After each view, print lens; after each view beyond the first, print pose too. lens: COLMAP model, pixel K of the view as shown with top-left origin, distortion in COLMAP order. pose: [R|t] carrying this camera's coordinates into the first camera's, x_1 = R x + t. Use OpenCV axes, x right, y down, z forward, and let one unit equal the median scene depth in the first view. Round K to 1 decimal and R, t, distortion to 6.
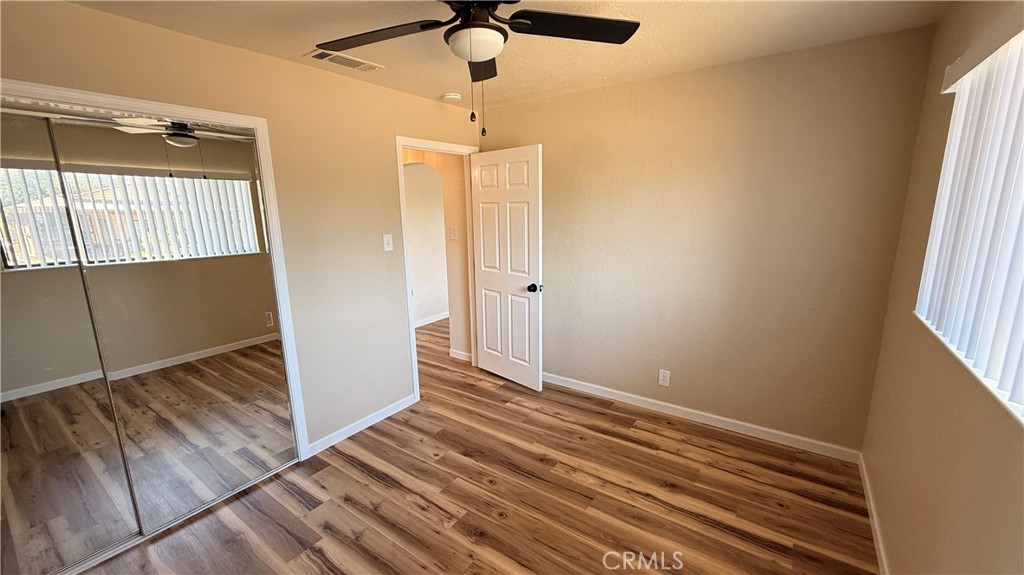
lens RADIAL K [[404.1, 0, 508.5], [0, 404.1, 294.4], [0, 0, 1]] dist [0.001826, 0.000493]
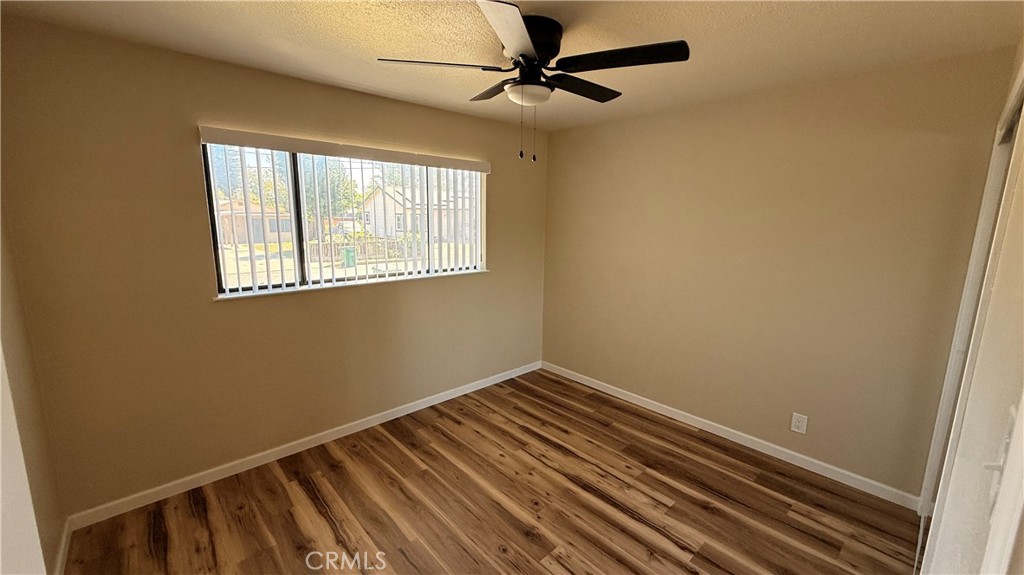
lens RADIAL K [[408.7, 0, 509.7], [0, 408.7, 289.5], [0, 0, 1]] dist [0.001181, -0.000033]
pose [[-0.977718, -0.026794, 0.208207, -0.214765], [0.050357, 0.932926, 0.356529, -0.358369], [-0.203794, 0.359069, -0.910789, 1.673721]]
